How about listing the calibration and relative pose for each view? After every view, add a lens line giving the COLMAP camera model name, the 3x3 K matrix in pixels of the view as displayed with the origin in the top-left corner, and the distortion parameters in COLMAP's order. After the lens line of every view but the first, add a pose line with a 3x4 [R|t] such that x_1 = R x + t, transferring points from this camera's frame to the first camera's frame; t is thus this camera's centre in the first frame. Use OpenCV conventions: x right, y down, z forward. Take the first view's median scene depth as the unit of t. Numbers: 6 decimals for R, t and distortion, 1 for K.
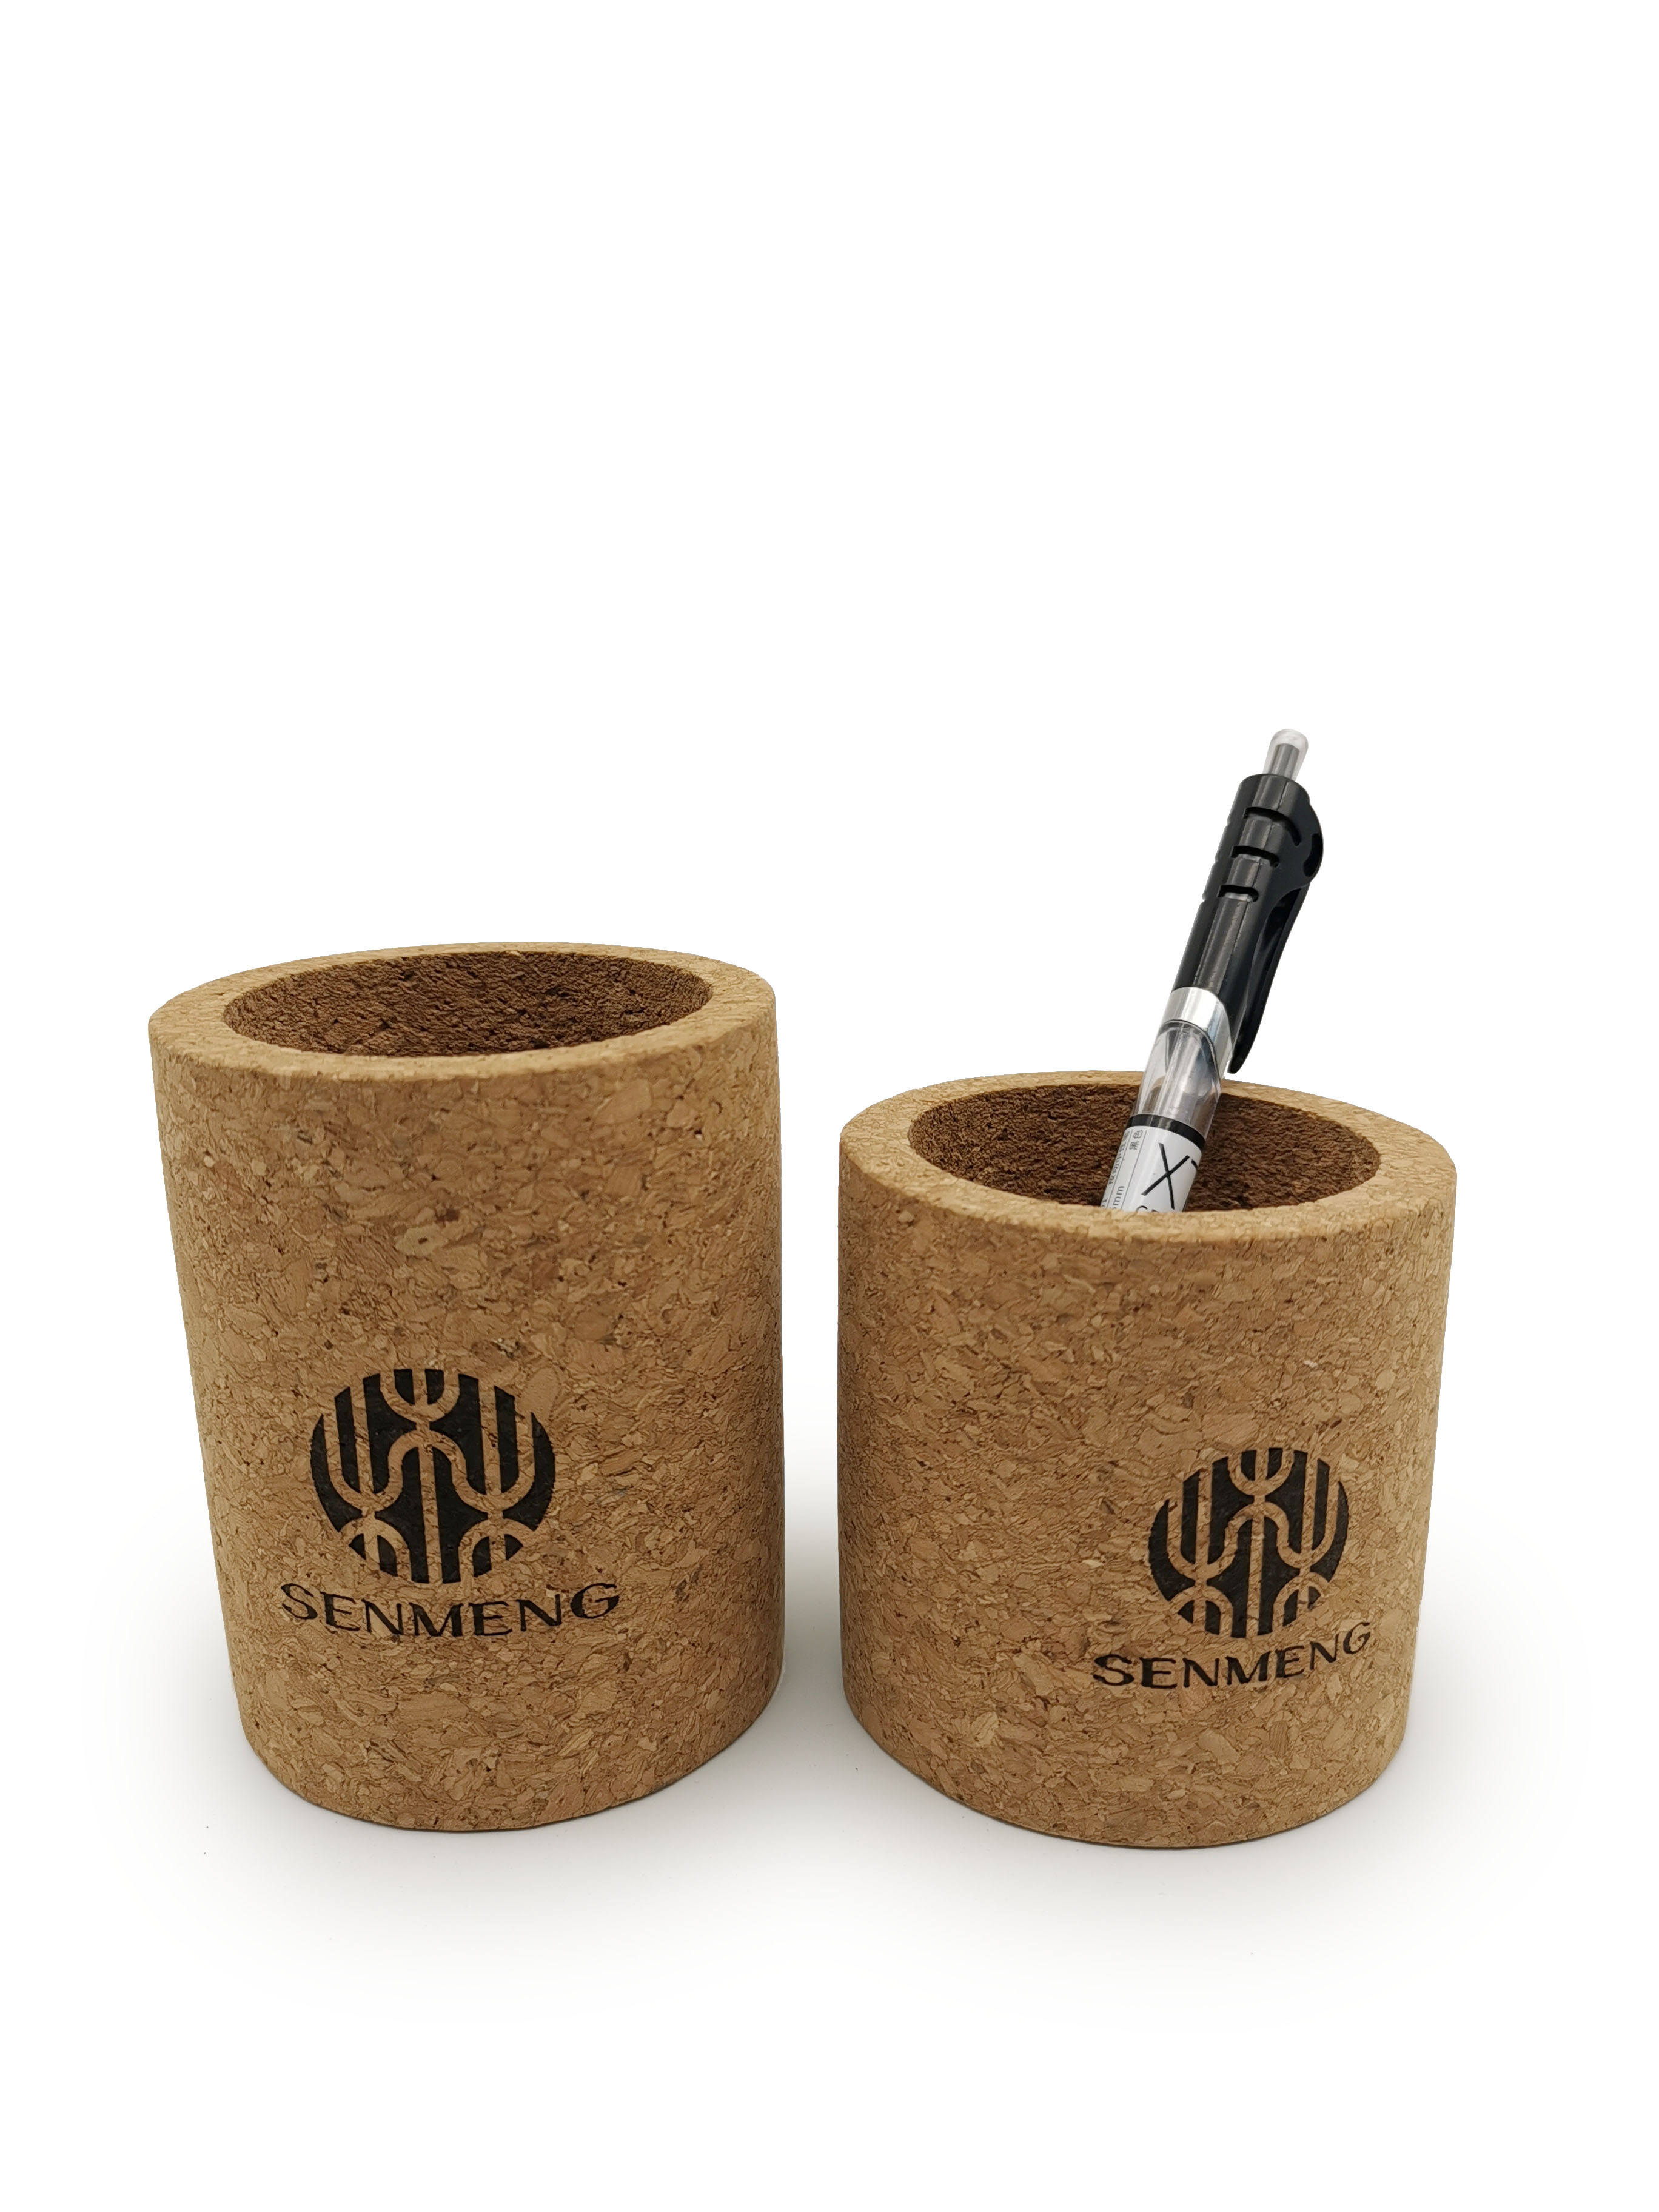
lens RADIAL K [[1776.7, 0, 862.1], [0, 1776.7, 1103.1], [0, 0, 1]] dist [0.018621, -0.055995]
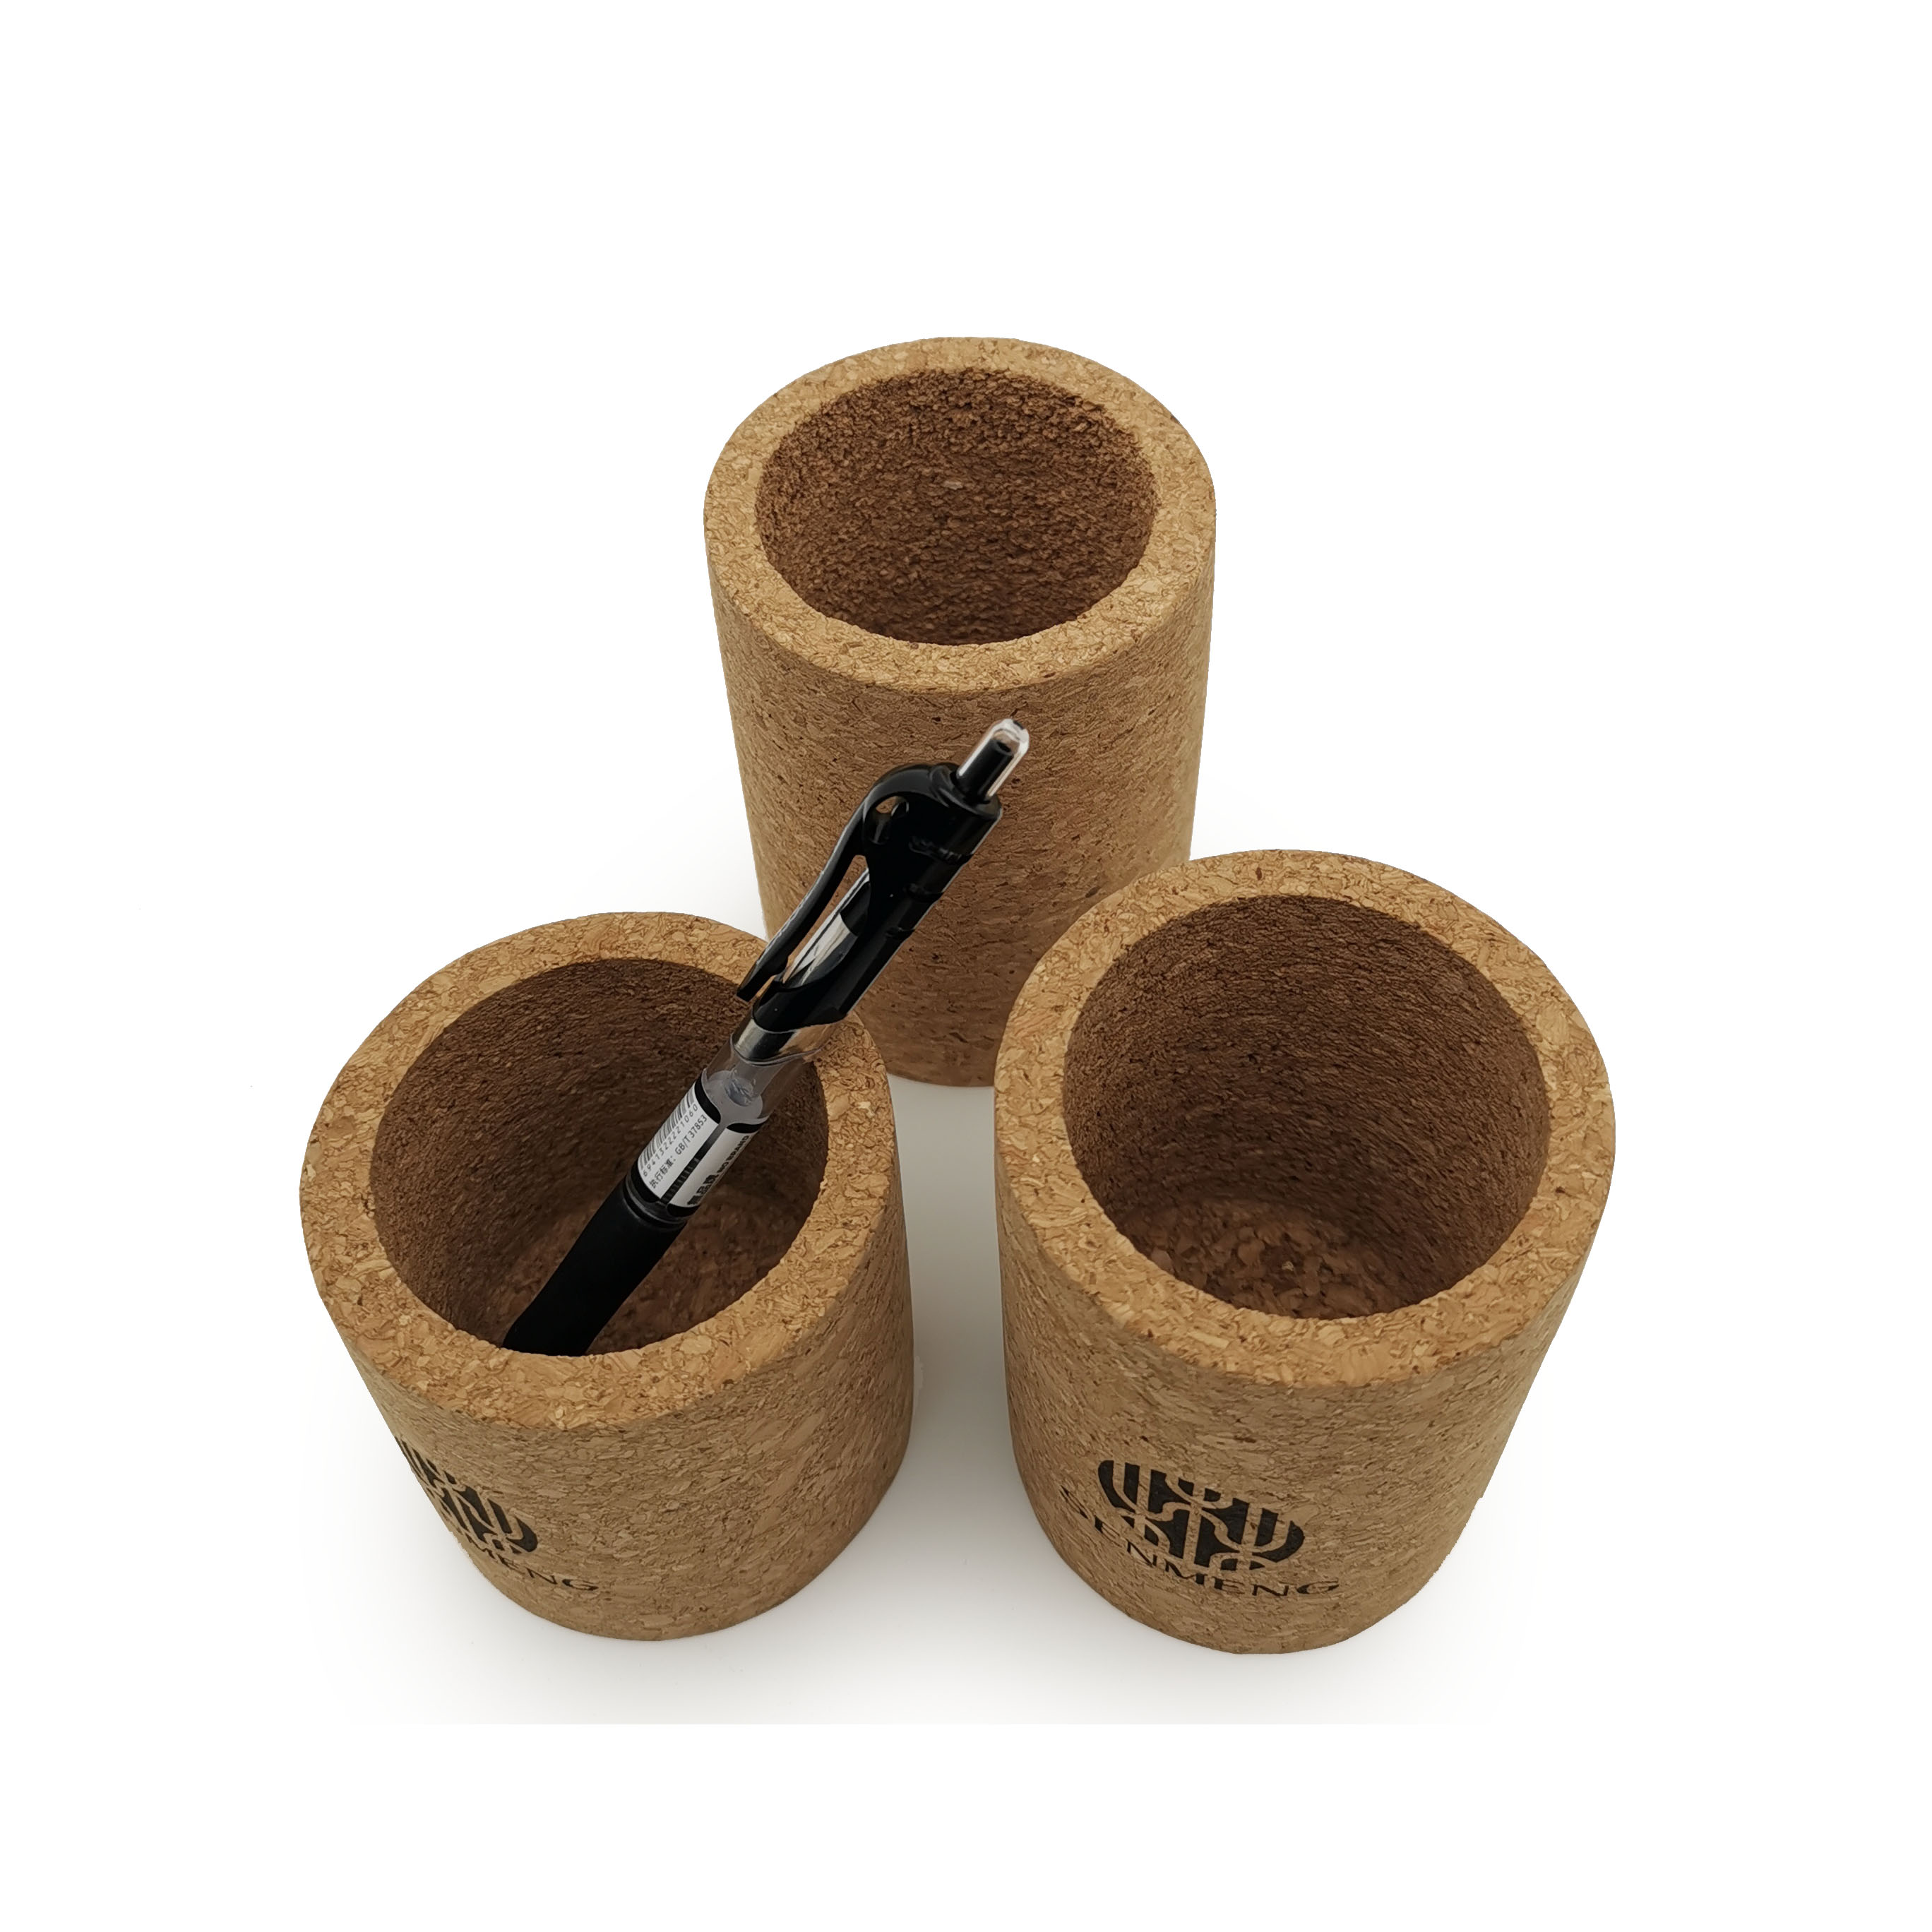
lens RADIAL K [[2016.9, 0, 1014.7], [0, 2016.9, 889.0], [0, 0, 1]] dist [-0.003391, -0.020211]
pose [[0.943071, 0.250618, -0.218652, -0.168415], [-0.087112, 0.820593, 0.564835, -0.838309], [0.320982, -0.513633, 0.795709, 0.133411]]
